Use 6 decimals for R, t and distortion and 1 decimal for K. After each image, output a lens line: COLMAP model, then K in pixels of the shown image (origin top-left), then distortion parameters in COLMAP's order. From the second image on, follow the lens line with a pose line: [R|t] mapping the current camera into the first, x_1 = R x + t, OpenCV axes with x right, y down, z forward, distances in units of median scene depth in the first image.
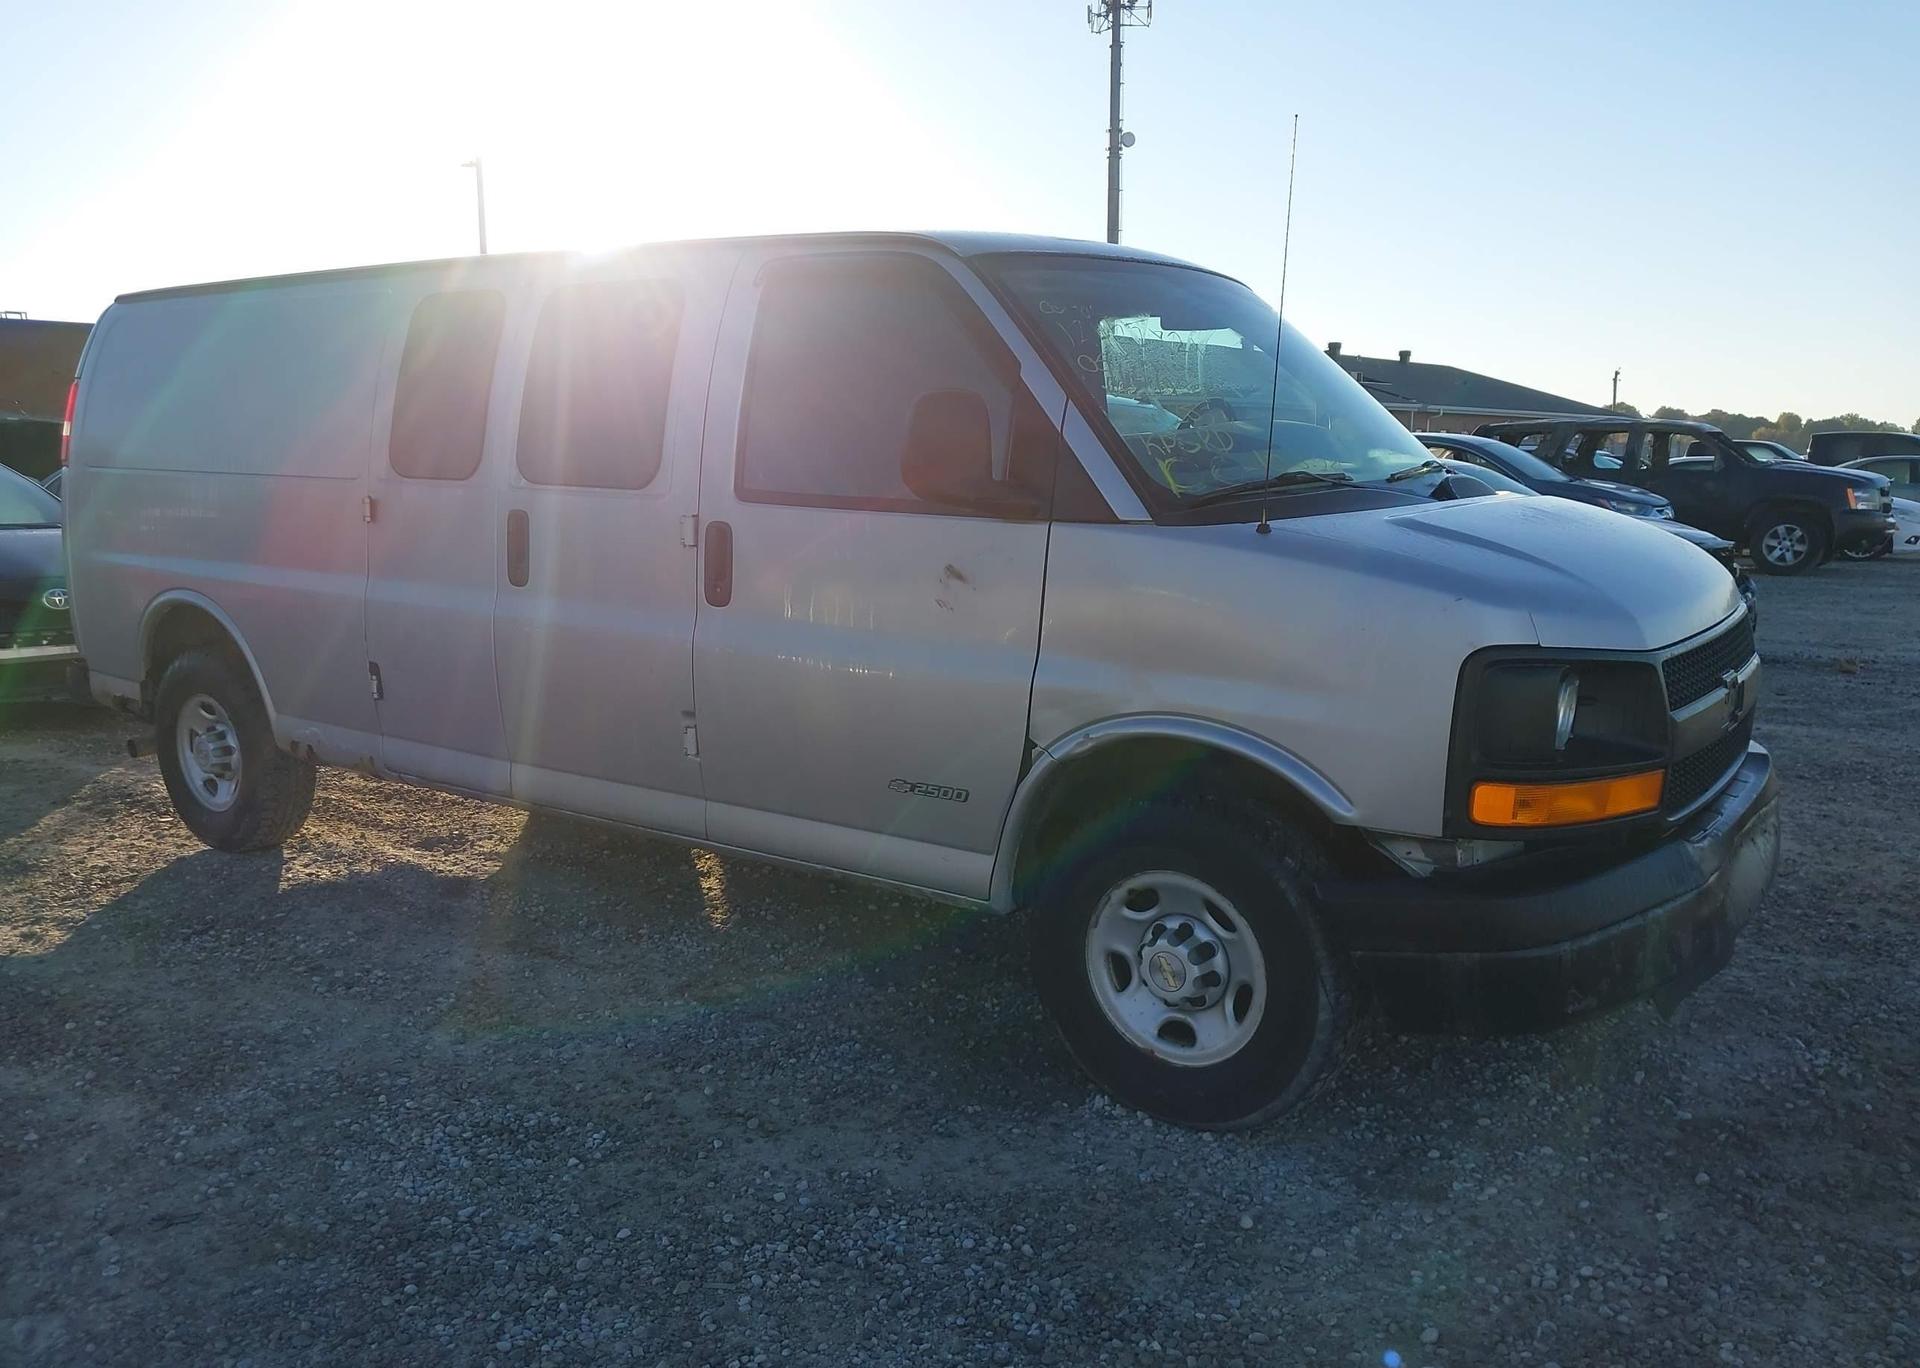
lens RADIAL K [[1571.9, 0, 958.5], [0, 1571.9, 675.3], [0, 0, 1]] dist [0.022177, -0.023054]
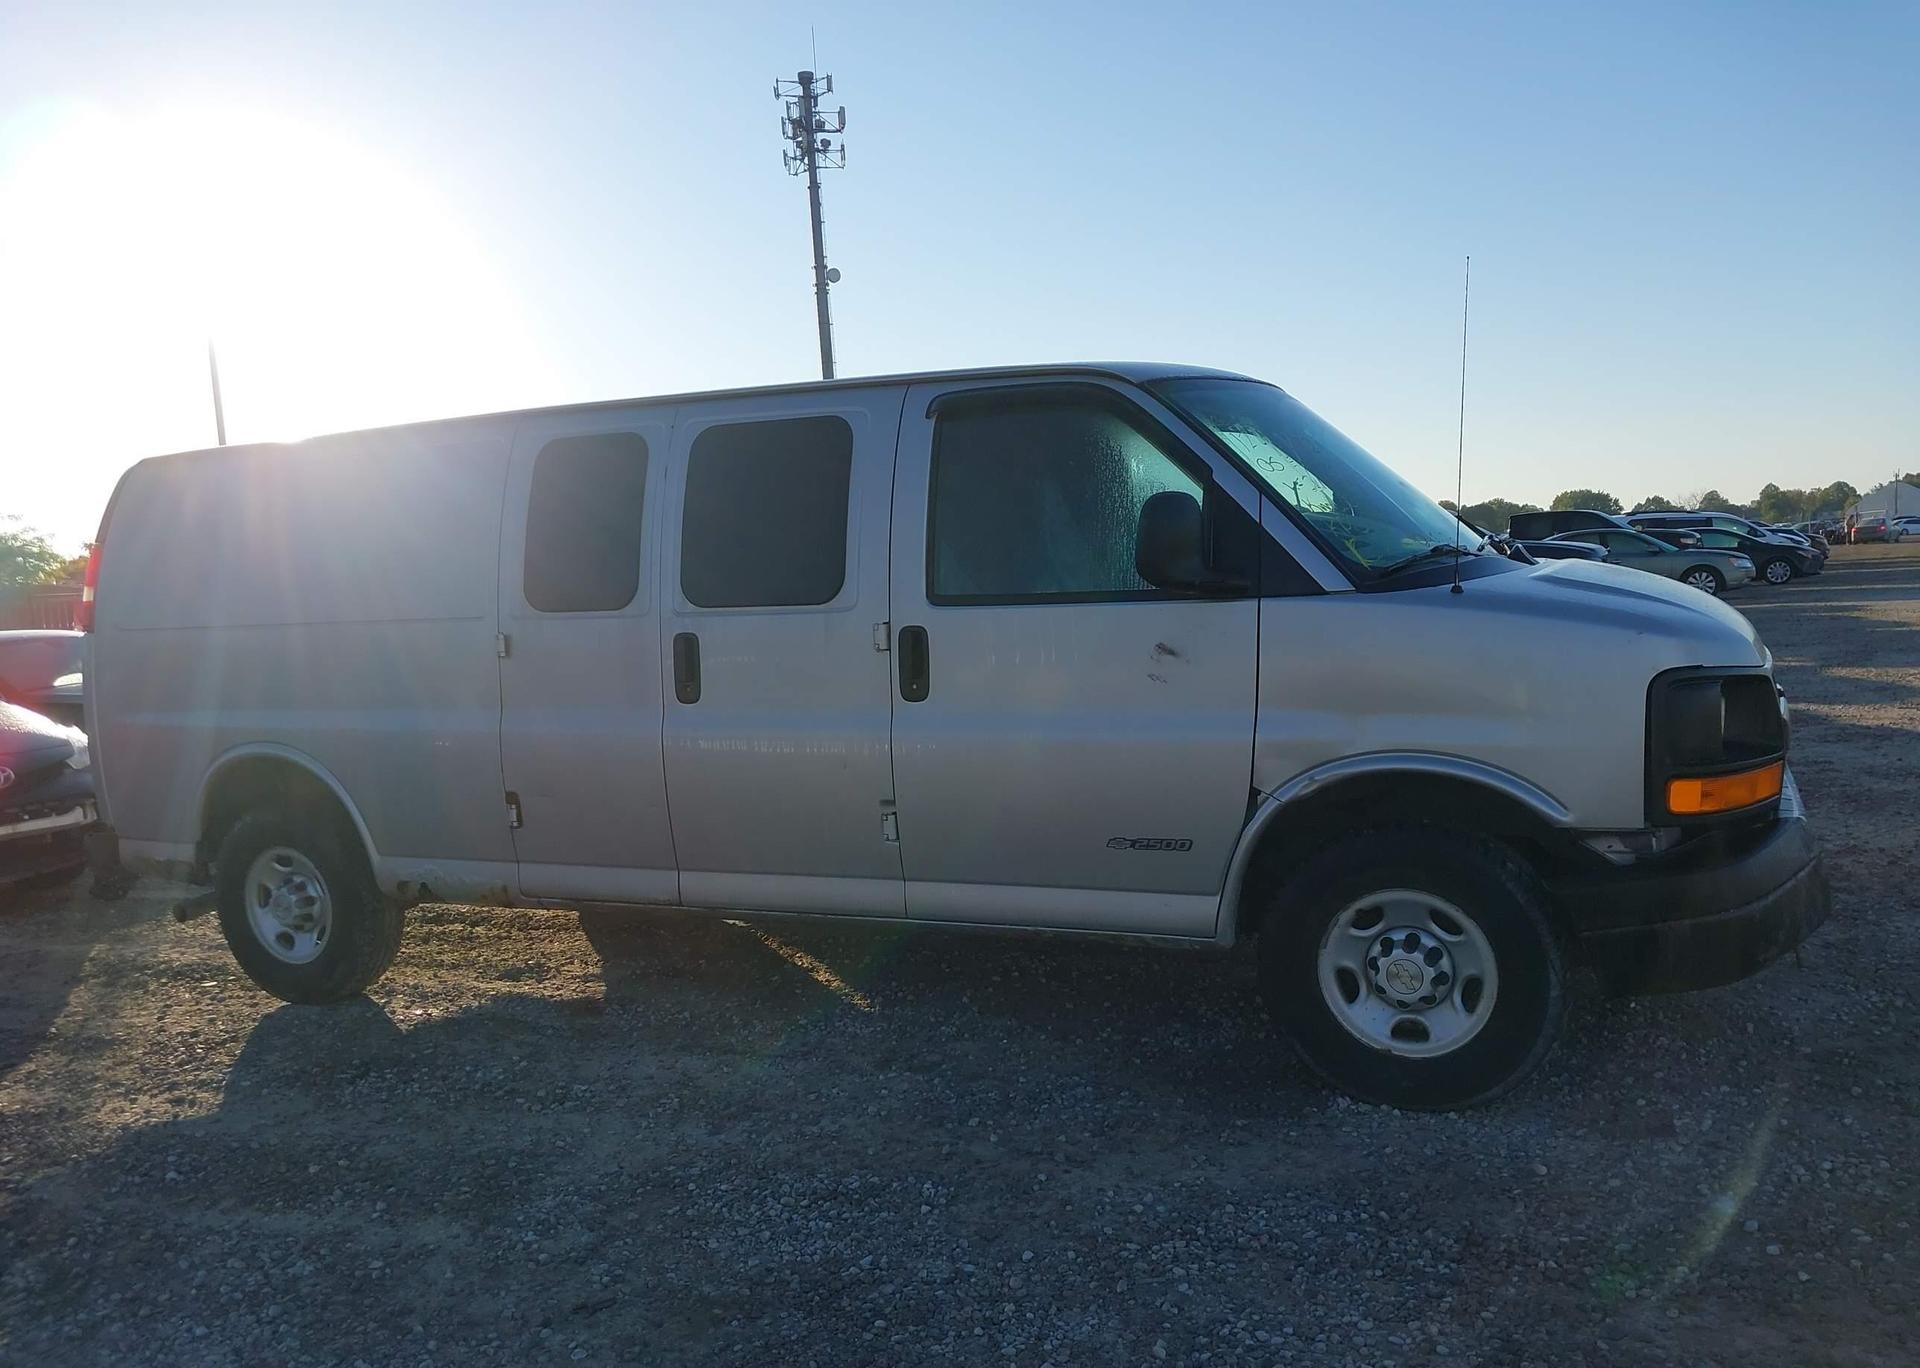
lens RADIAL K [[1571.9, 0, 949.3], [0, 1571.9, 677.7], [0, 0, 1]] dist [0.022177, -0.023054]
pose [[0.980458, -0.075978, 0.181464, -0.375225], [0.089771, 0.993567, -0.069035, 0.019909], [-0.175052, 0.083976, 0.980971, -0.093056]]
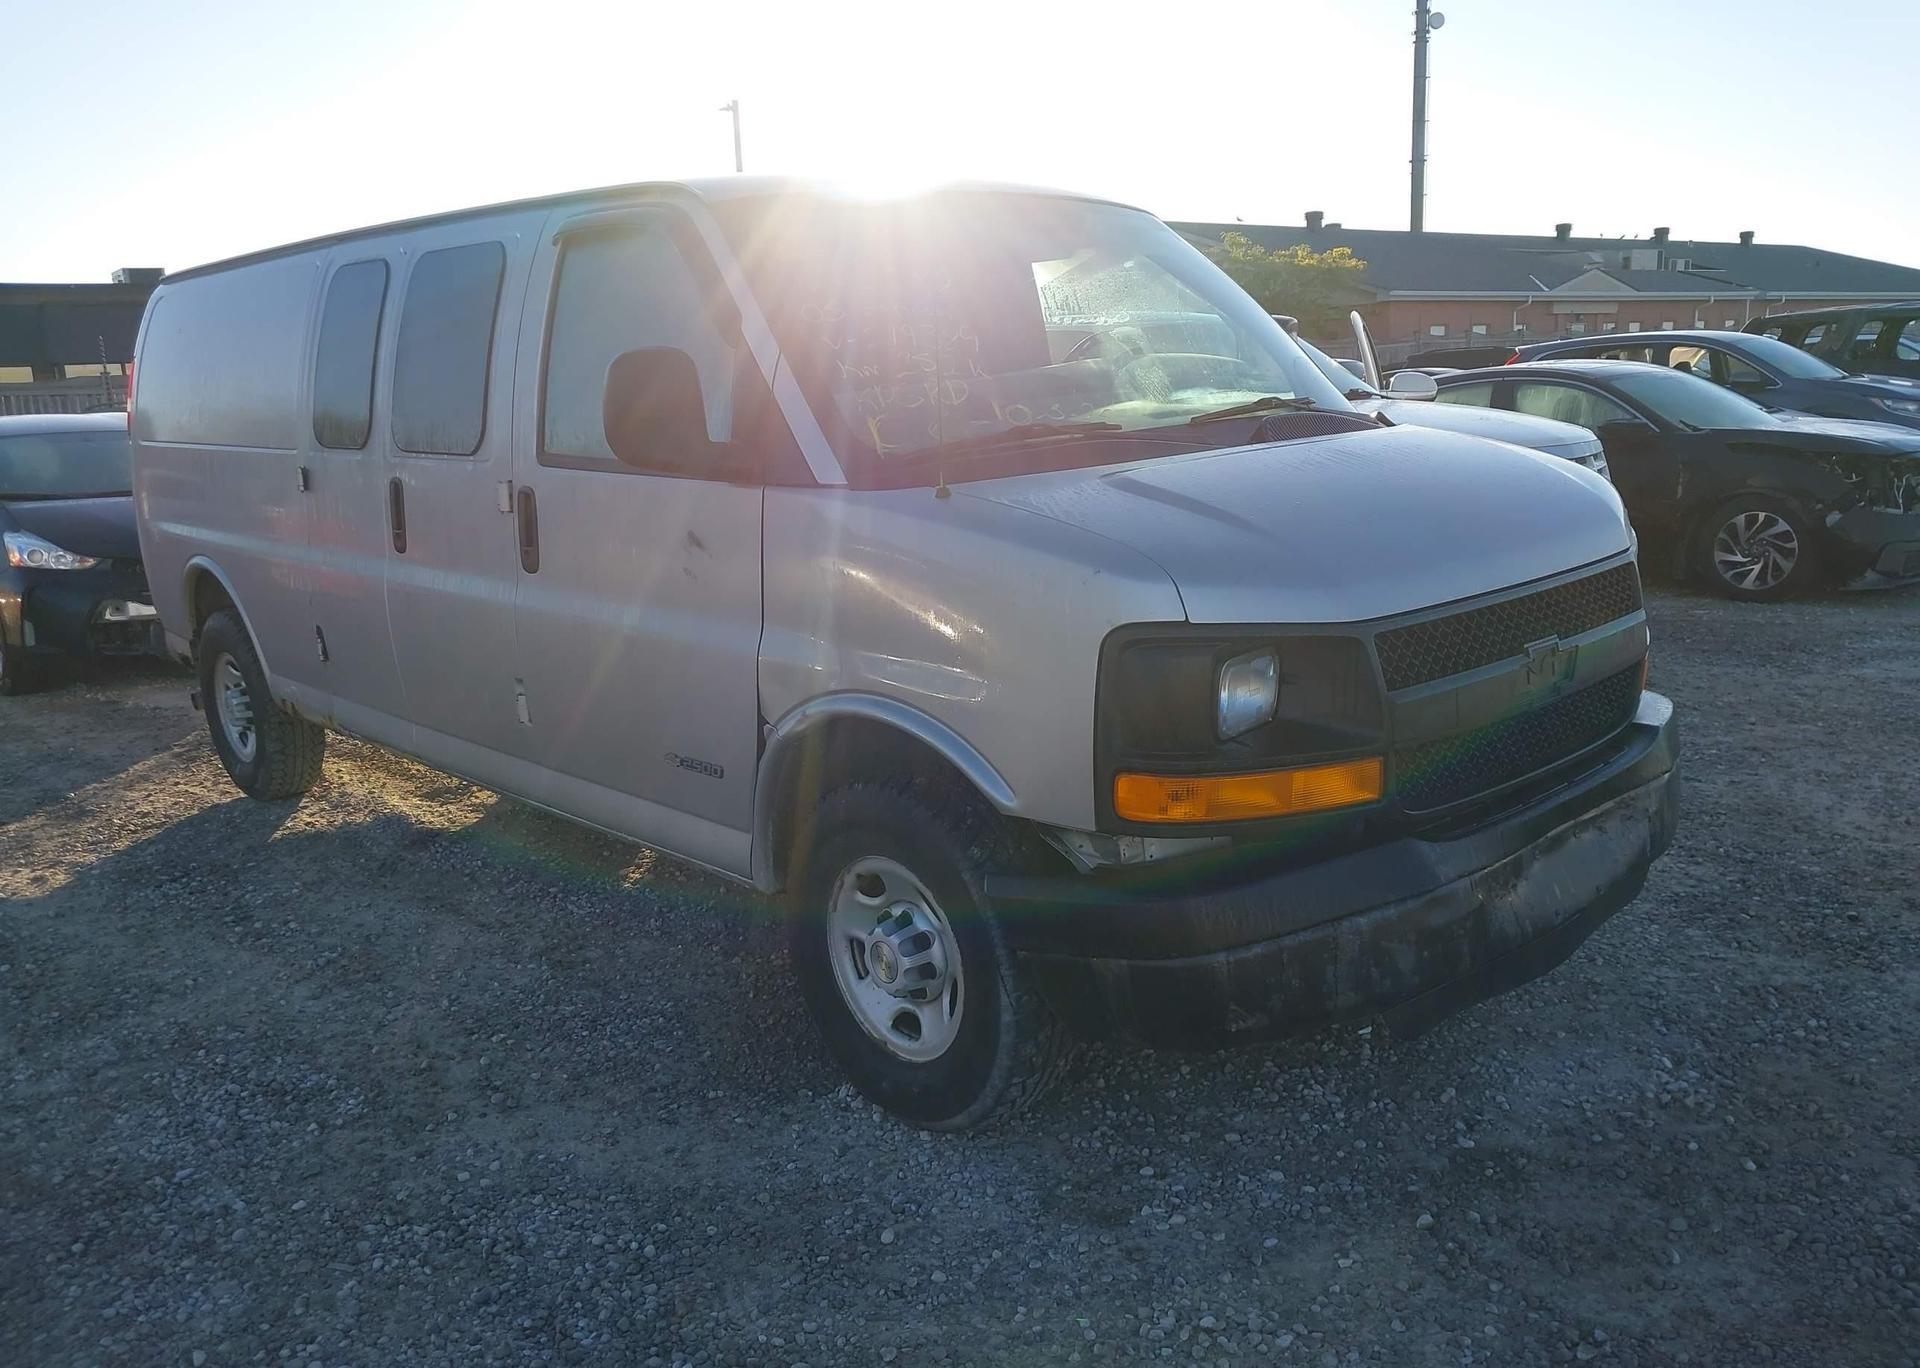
lens RADIAL K [[1571.9, 0, 958.0], [0, 1571.9, 683.0], [0, 0, 1]] dist [0.022177, -0.023054]
pose [[0.977923, -0.002722, -0.208946, 0.361518], [0.014145, 0.998484, 0.053196, -0.027856], [0.208484, -0.054977, 0.976479, 0.092713]]
